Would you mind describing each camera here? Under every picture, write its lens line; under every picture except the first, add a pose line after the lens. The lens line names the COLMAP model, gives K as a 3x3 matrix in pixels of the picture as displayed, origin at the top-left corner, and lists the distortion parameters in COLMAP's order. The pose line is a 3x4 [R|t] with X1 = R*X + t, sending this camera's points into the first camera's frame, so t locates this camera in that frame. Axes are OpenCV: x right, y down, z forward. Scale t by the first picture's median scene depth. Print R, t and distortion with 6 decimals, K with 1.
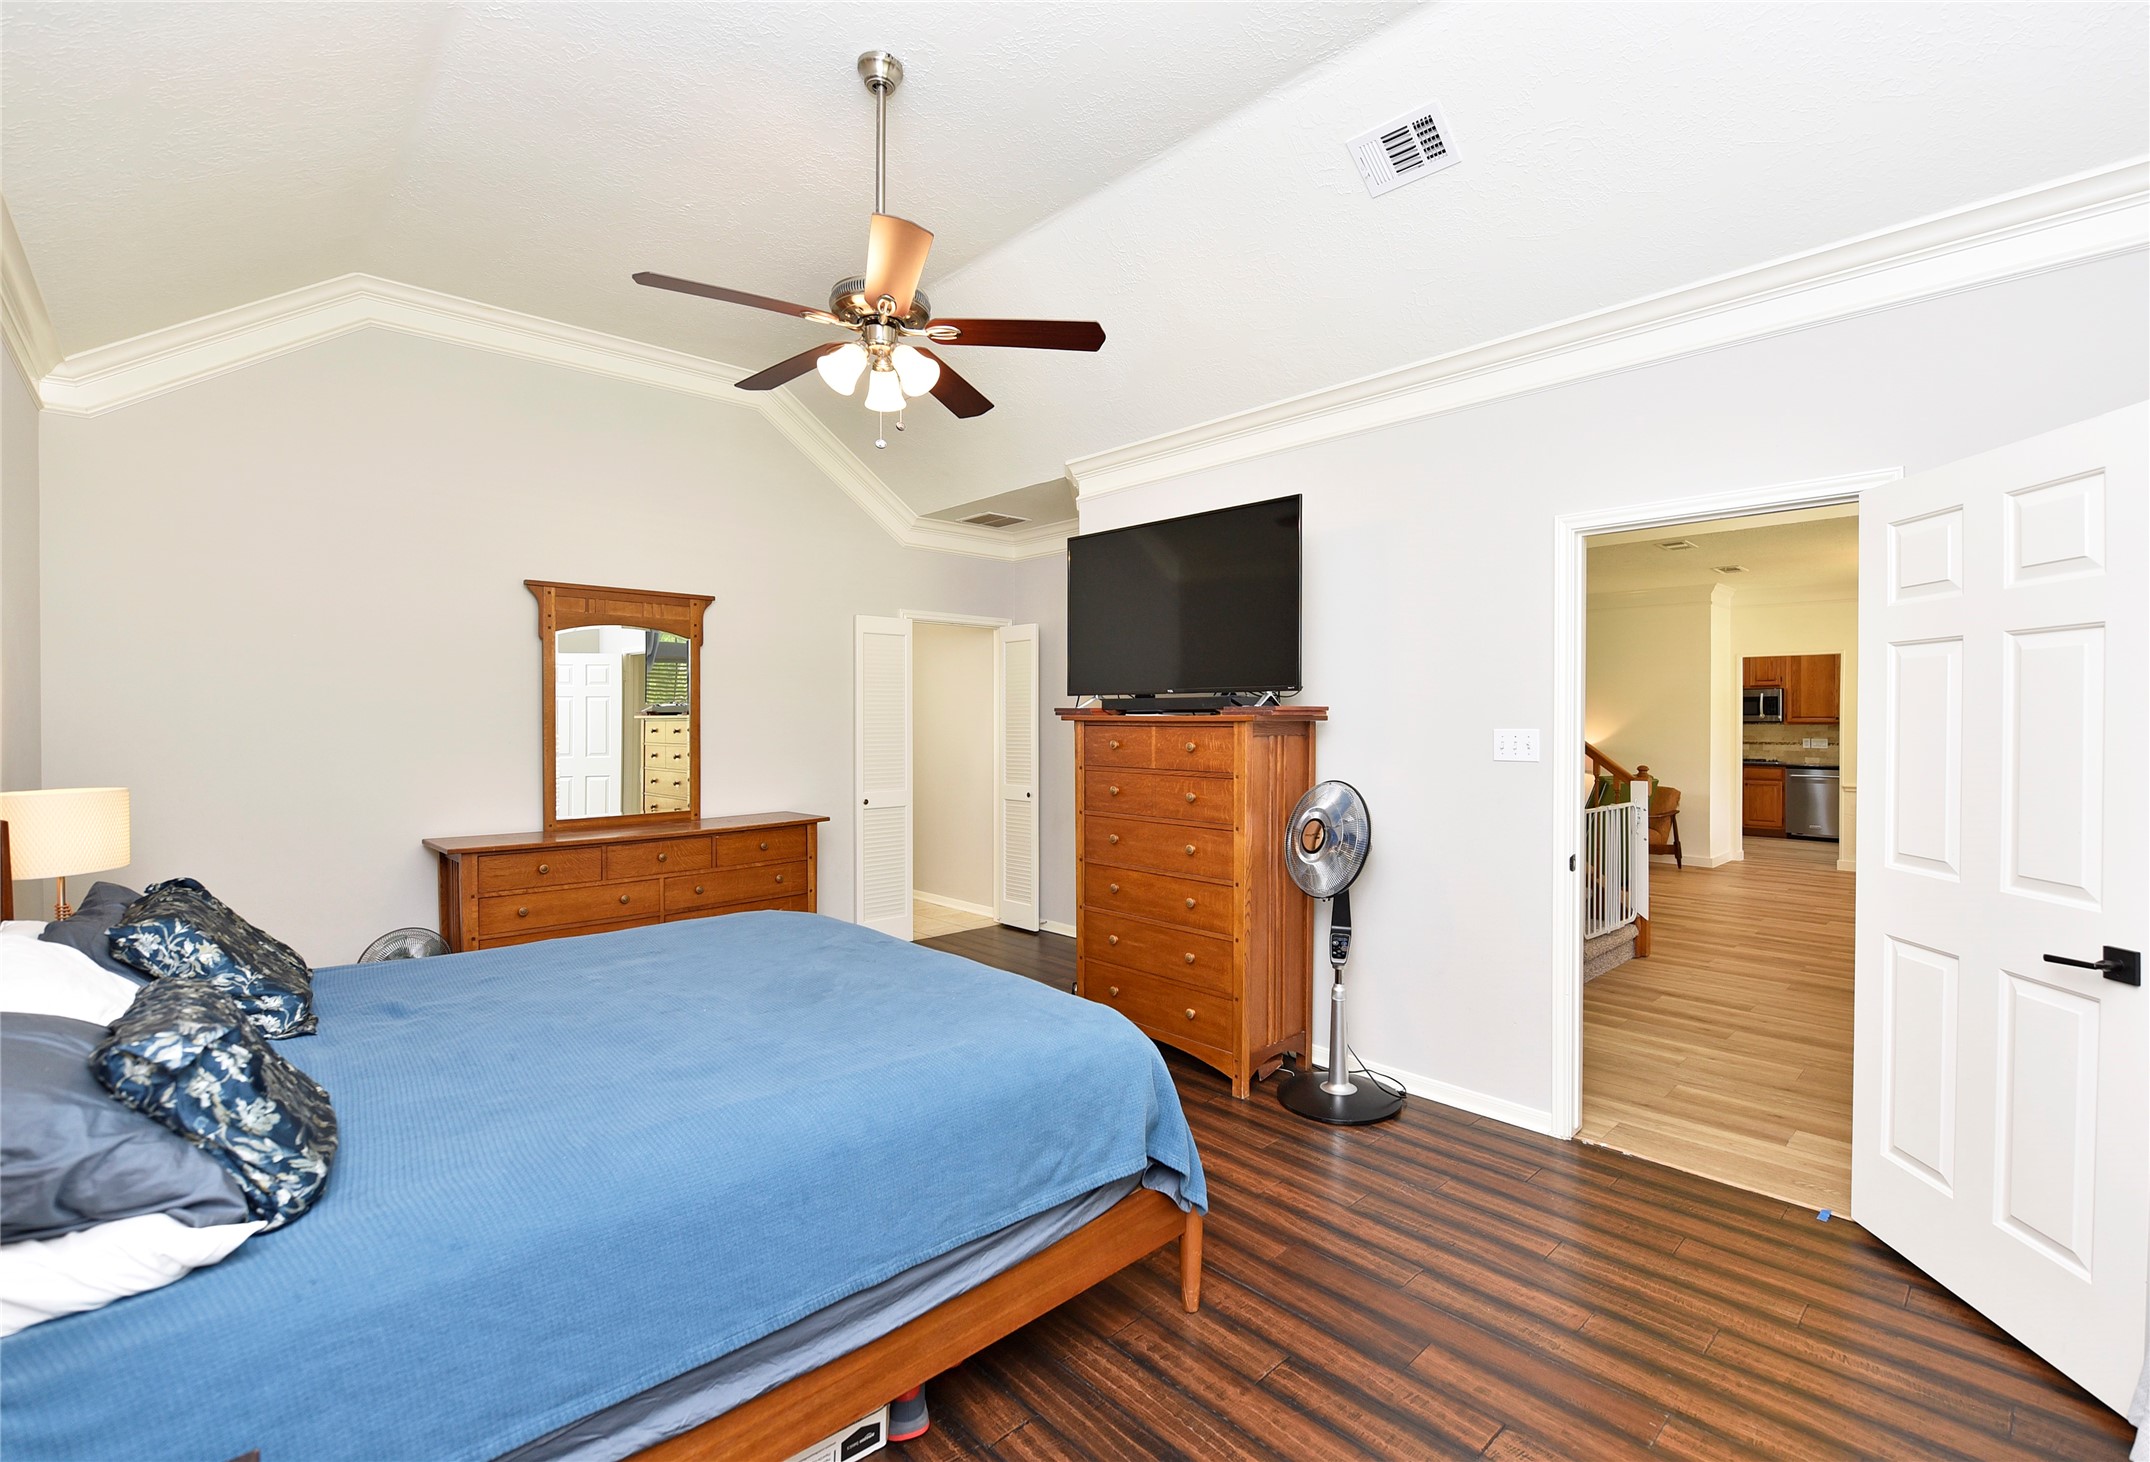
lens RADIAL K [[958.2, 0, 1090.9], [0, 958.2, 733.7], [0, 0, 1]] dist [-0.015894, -0.000063]
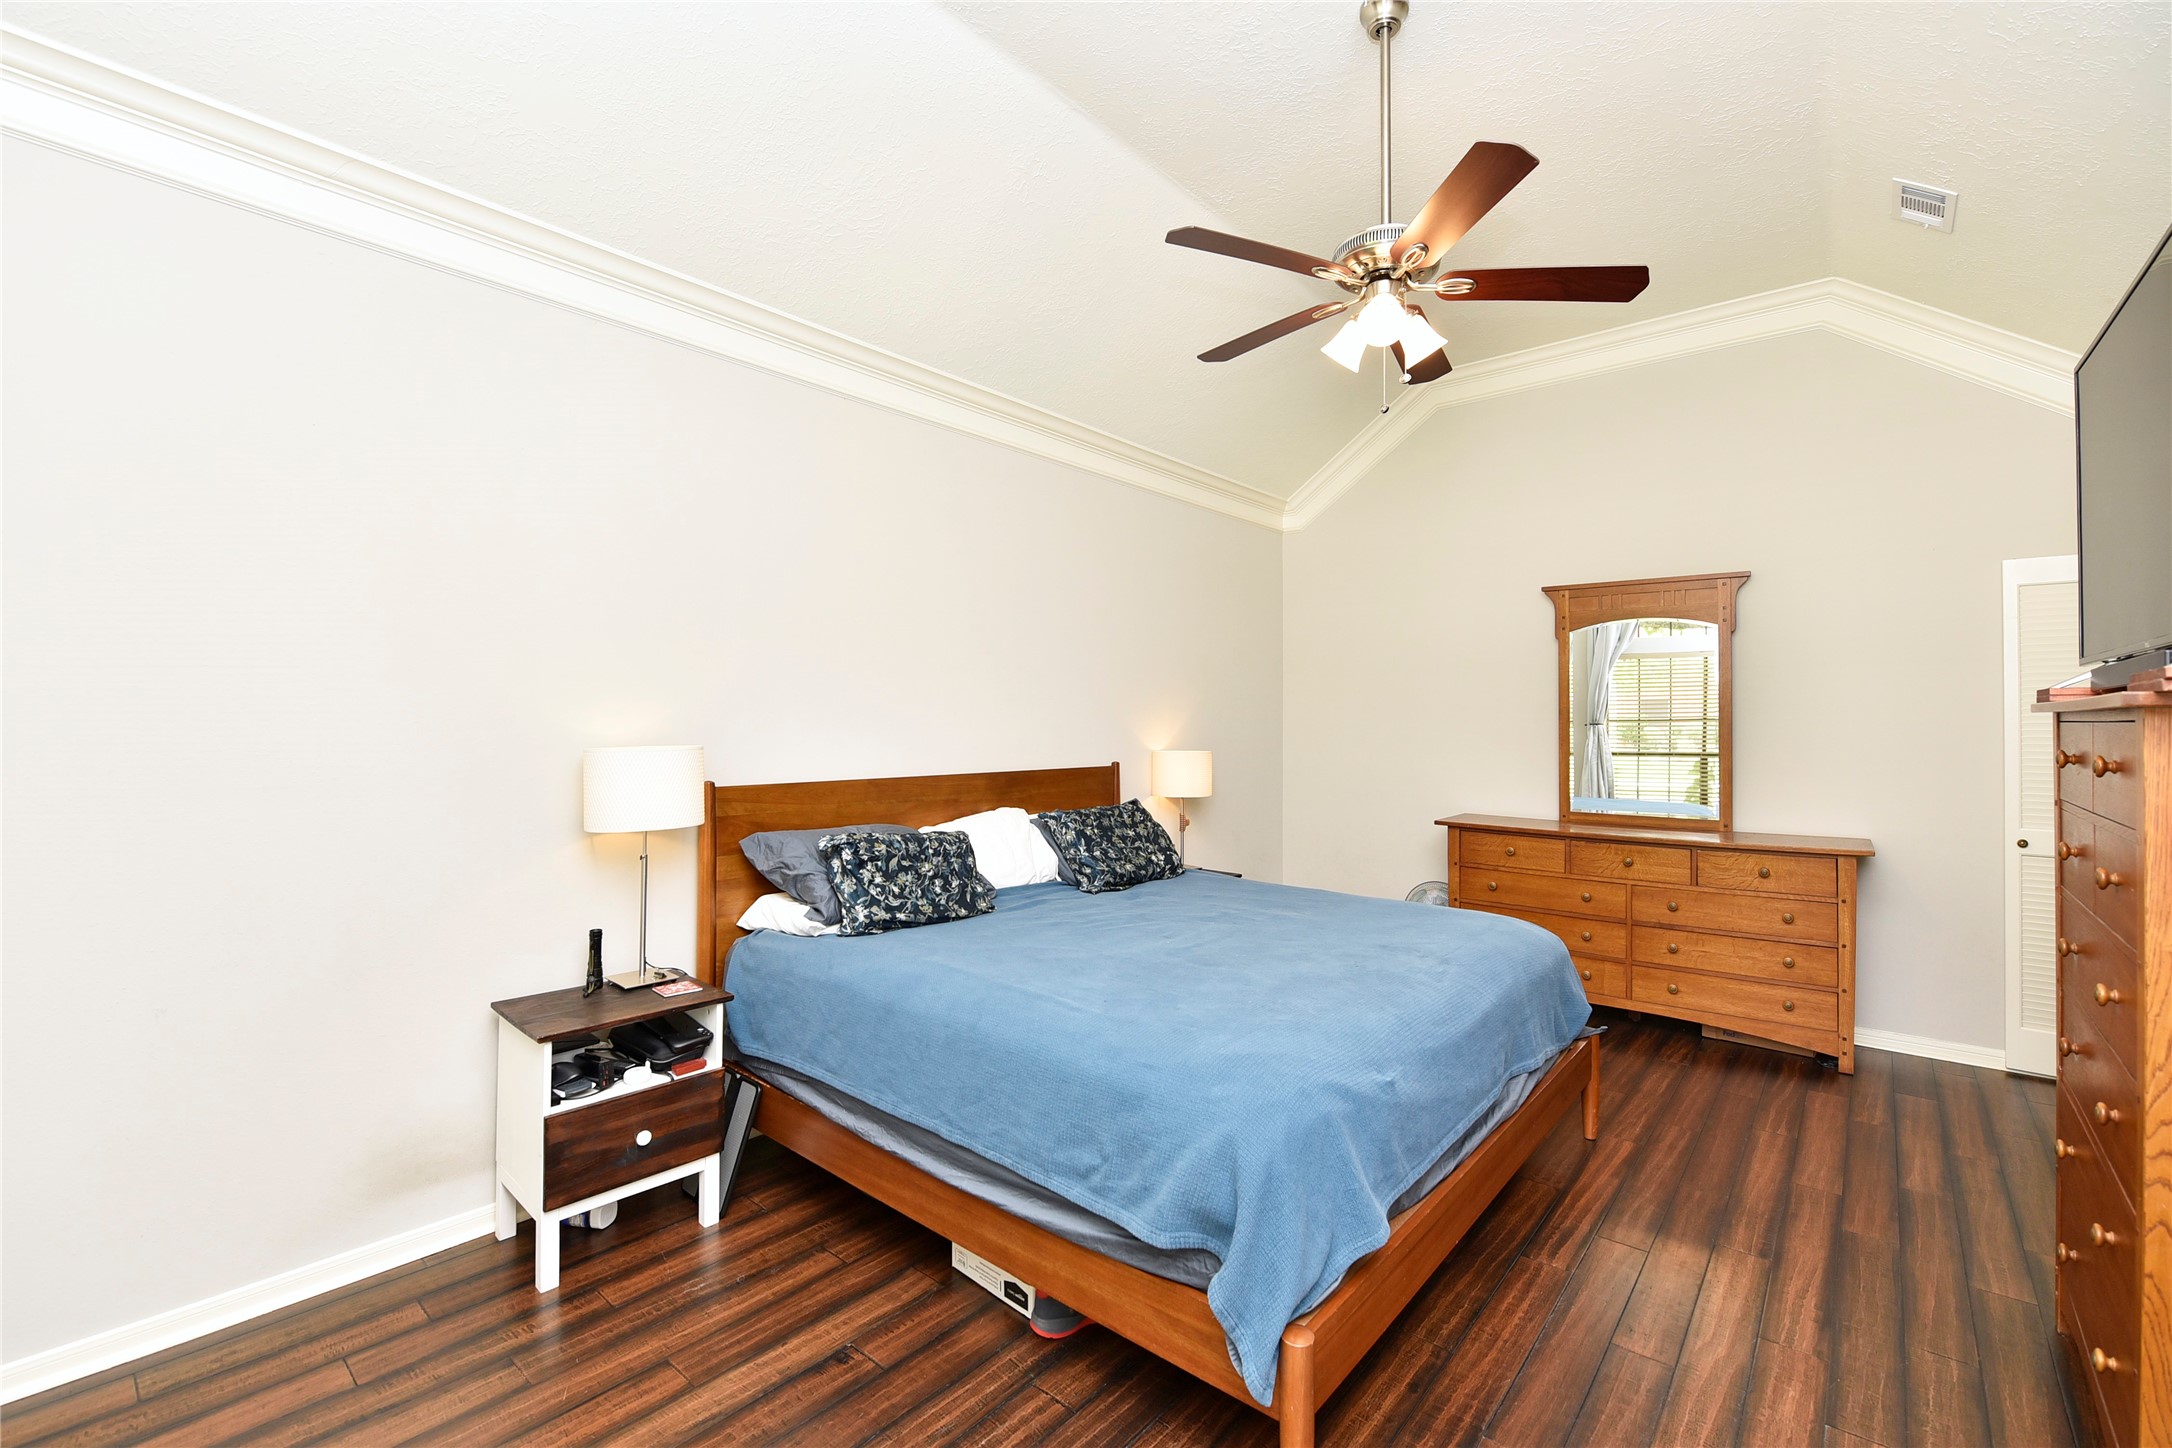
lens RADIAL K [[896.3, 0, 1097.0], [0, 896.3, 704.3], [0, 0, 1]] dist [-0.006819, -0.002119]
pose [[0.123330, -0.009208, -0.992323, 0.712604], [-0.024252, 0.999630, -0.012290, -0.003978], [0.992069, 0.025581, 0.123061, 0.728574]]
